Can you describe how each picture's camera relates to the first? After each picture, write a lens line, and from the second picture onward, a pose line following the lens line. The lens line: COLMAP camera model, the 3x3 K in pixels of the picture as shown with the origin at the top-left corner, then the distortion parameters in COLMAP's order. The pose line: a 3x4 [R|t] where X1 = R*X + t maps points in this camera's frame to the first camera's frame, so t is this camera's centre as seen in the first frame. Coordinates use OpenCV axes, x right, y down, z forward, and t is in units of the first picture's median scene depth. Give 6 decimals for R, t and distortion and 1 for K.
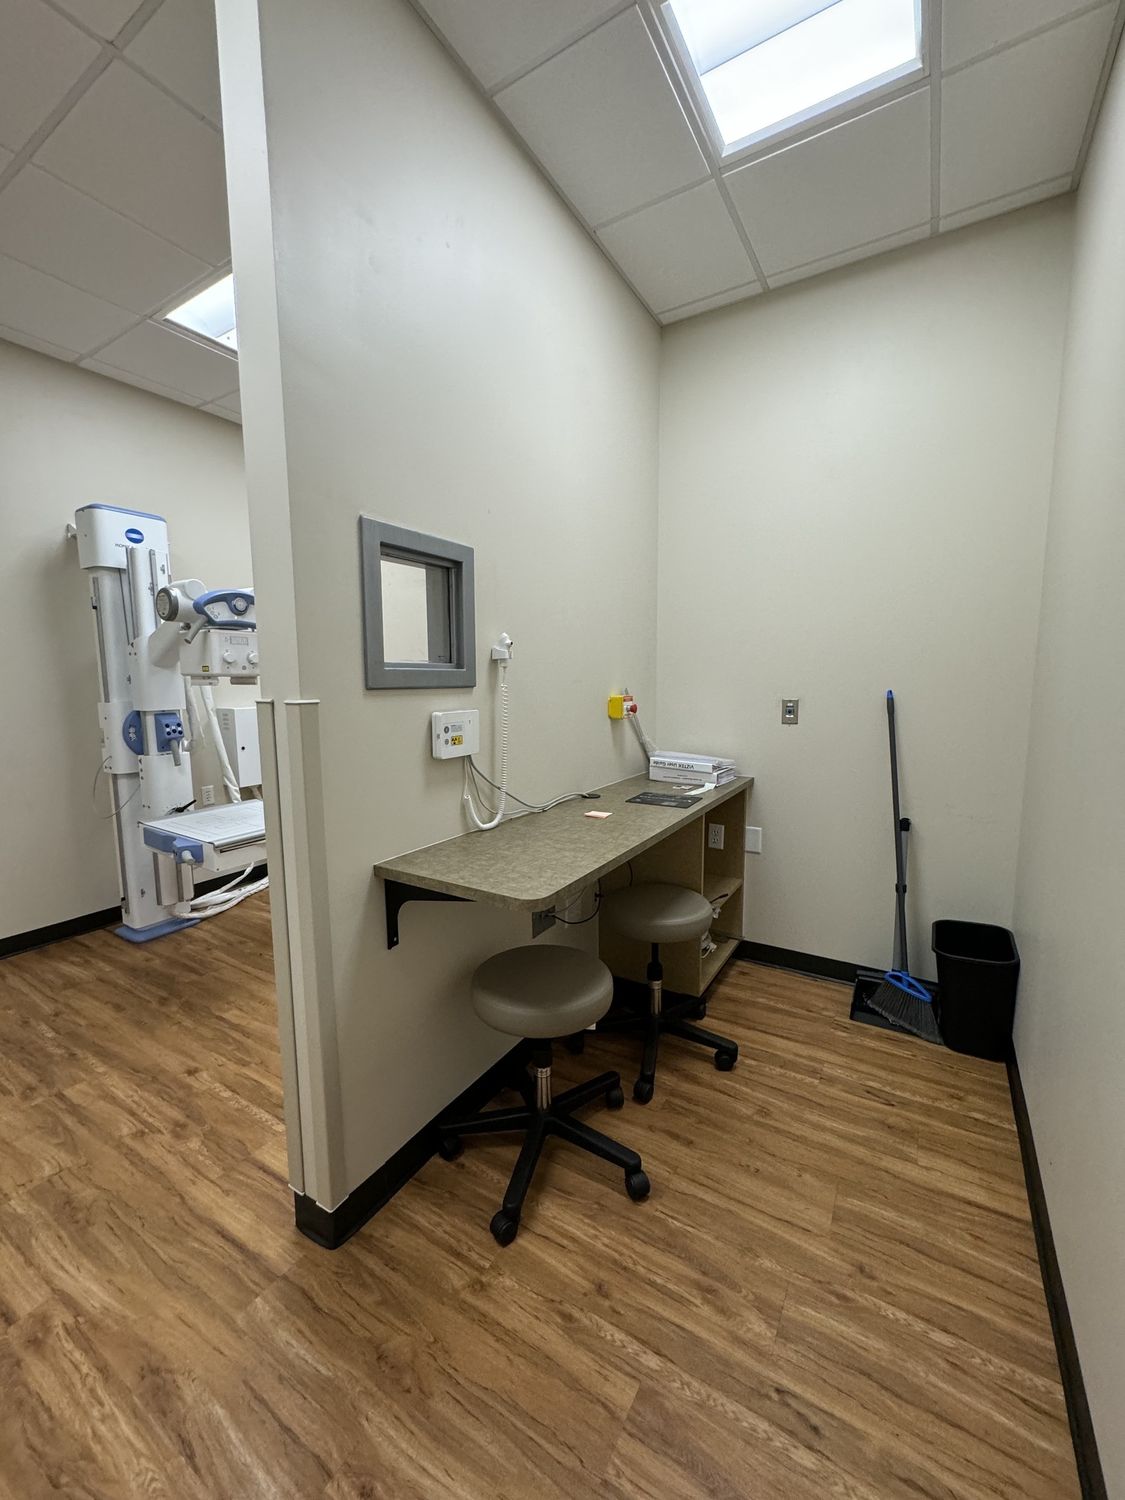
lens RADIAL K [[598.5, 0, 566.4], [0, 598.5, 754.0], [0, 0, 1]] dist [-0.001612, 0.000041]
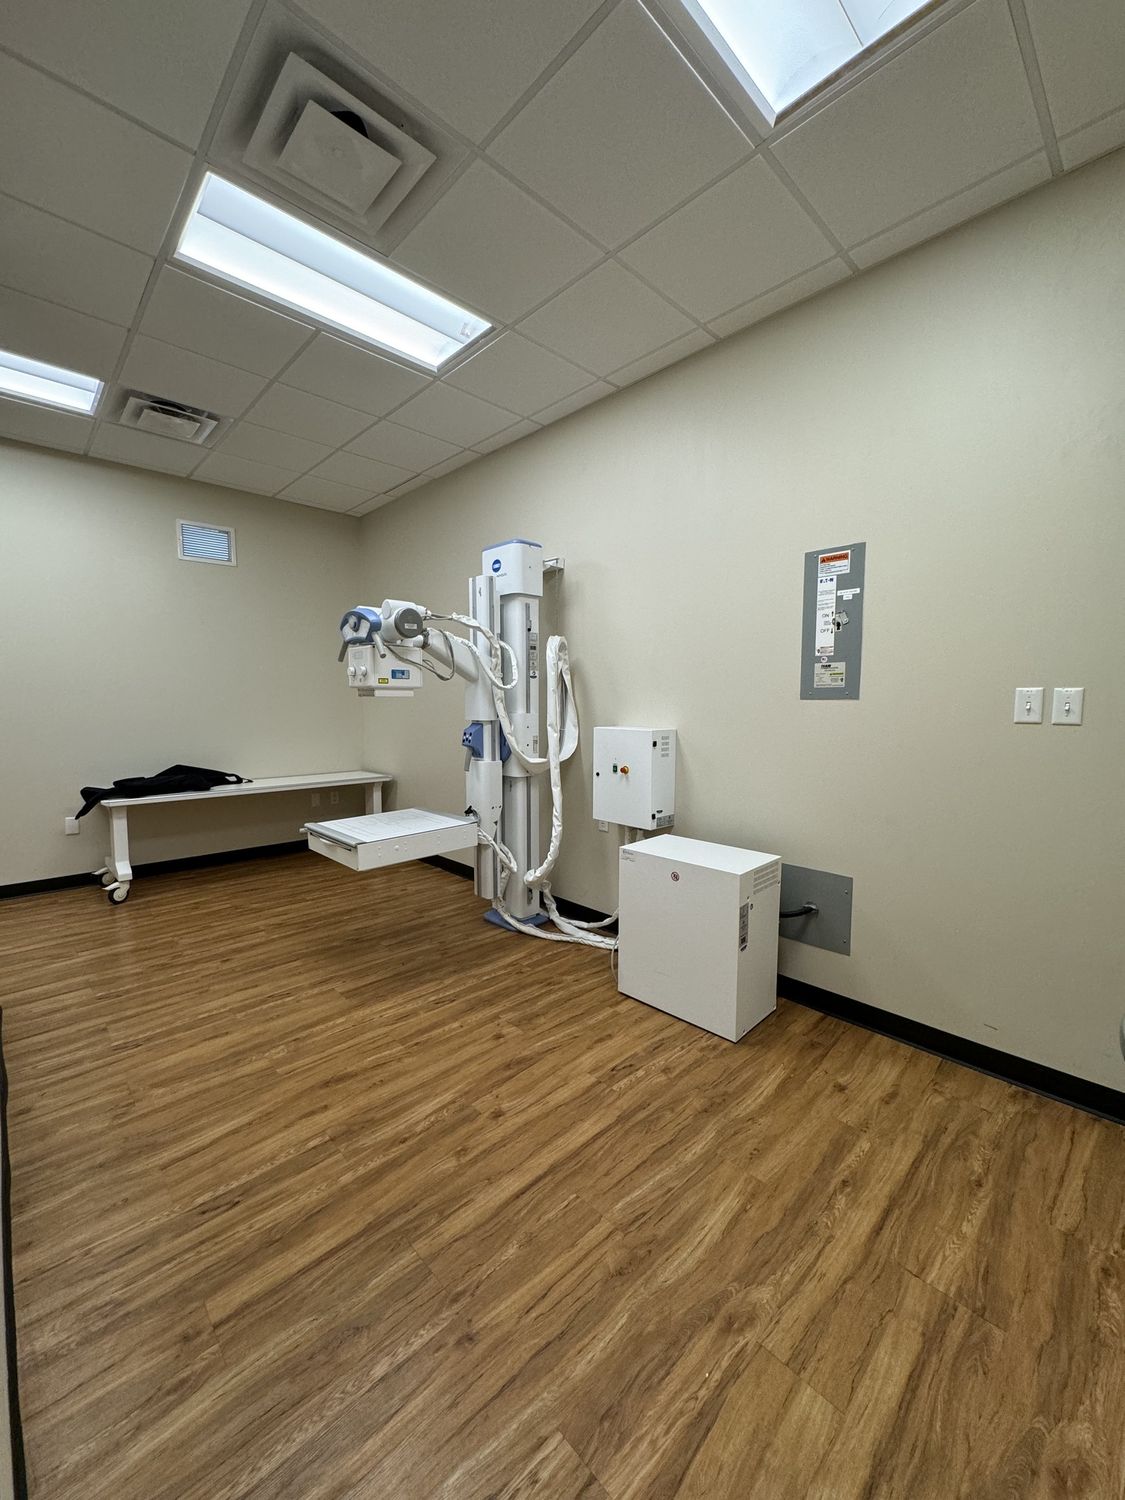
lens RADIAL K [[598.5, 0, 566.4], [0, 598.5, 754.0], [0, 0, 1]] dist [-0.001612, 0.000041]
pose [[-0.262725, 0.091638, -0.960509, 0.442603], [-0.126278, 0.983652, 0.128386, -0.221699], [0.956572, 0.155021, -0.246858, 1.827104]]
